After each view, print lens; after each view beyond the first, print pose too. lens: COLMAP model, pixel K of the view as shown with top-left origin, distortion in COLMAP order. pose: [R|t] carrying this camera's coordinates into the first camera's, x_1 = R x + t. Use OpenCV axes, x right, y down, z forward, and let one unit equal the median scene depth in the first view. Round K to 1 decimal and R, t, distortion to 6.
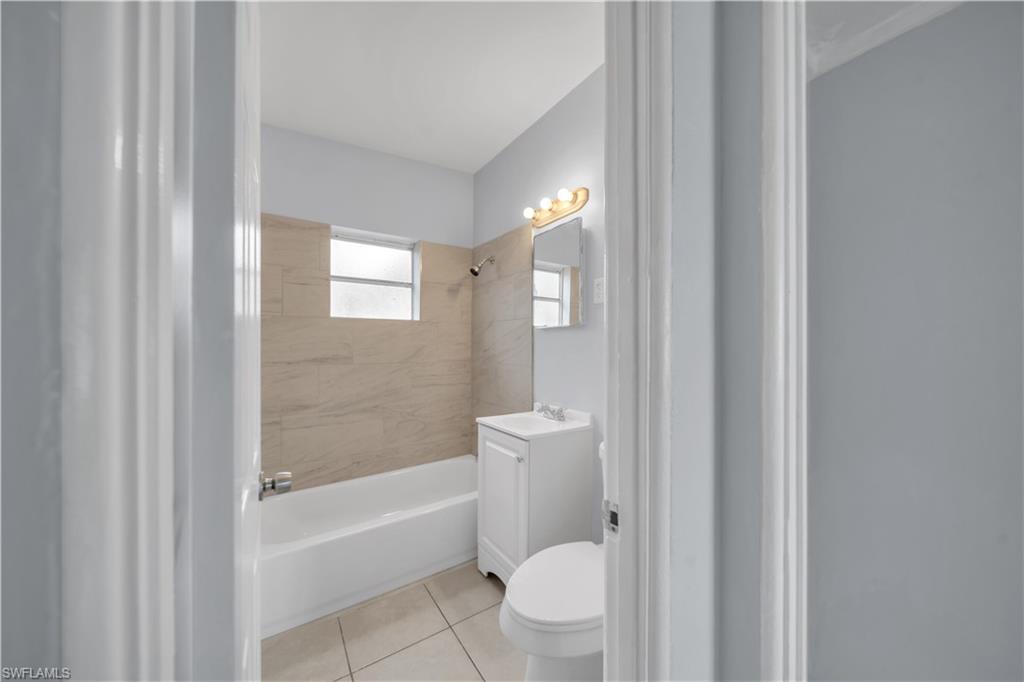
lens RADIAL K [[355.7, 0, 511.1], [0, 355.7, 345.6], [0, 0, 1]] dist [-0.000322, -0.000032]
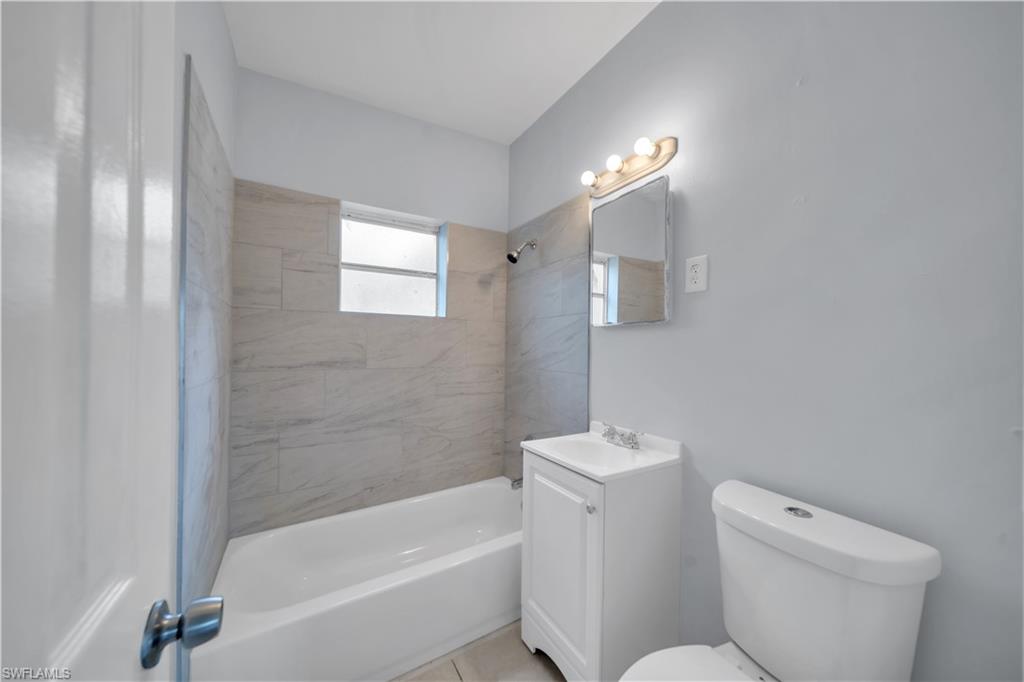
lens RADIAL K [[355.7, 0, 511.1], [0, 355.7, 345.6], [0, 0, 1]] dist [-0.000322, -0.000032]
pose [[0.998749, 0.007382, -0.049454, -0.071134], [-0.007609, 0.999961, -0.004407, -0.001288], [0.049420, 0.004778, 0.998767, 0.199035]]
